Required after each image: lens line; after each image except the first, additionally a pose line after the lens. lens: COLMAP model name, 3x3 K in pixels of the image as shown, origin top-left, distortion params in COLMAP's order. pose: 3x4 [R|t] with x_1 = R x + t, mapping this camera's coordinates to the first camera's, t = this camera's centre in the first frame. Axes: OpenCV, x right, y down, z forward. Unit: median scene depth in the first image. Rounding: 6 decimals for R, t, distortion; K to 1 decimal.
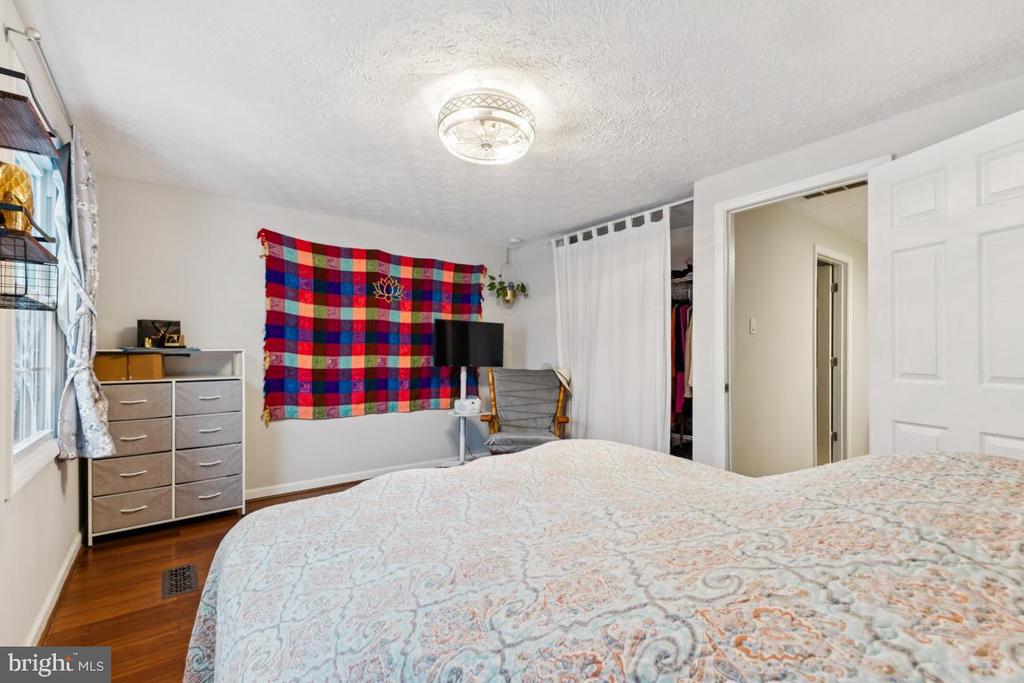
lens RADIAL K [[445.4, 0, 516.2], [0, 445.4, 348.8], [0, 0, 1]] dist [0.015697, -0.001827]
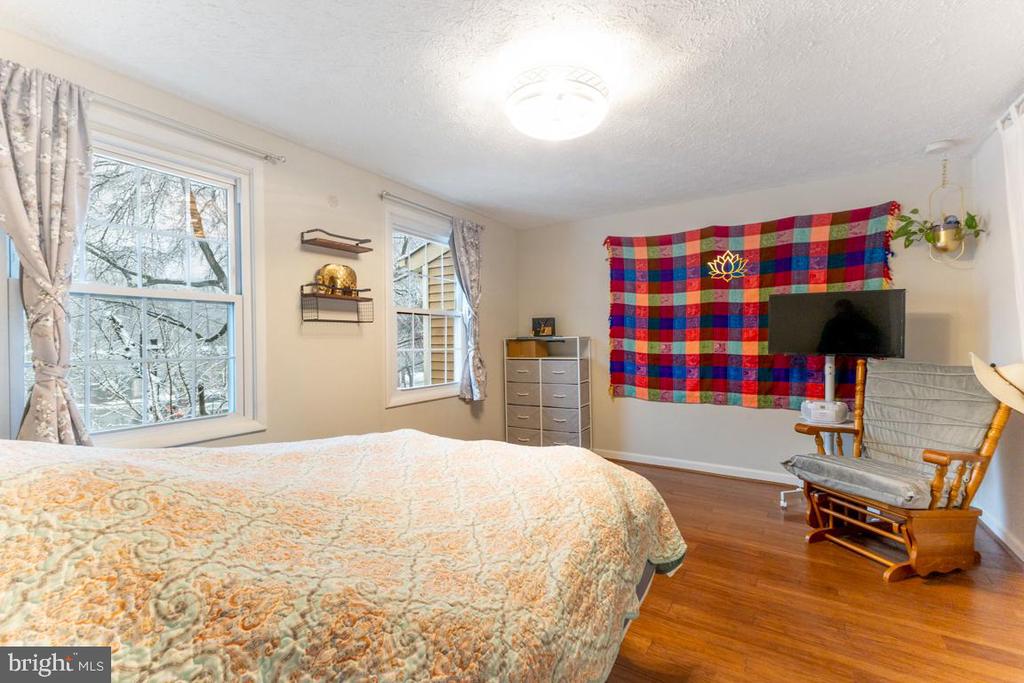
lens RADIAL K [[445.4, 0, 517.3], [0, 445.4, 339.0], [0, 0, 1]] dist [0.015697, -0.001827]
pose [[0.354475, -0.006133, -0.935045, 0.410774], [0.018278, 0.999833, 0.000371, 0.003241], [0.934887, -0.017222, 0.354528, 0.297712]]
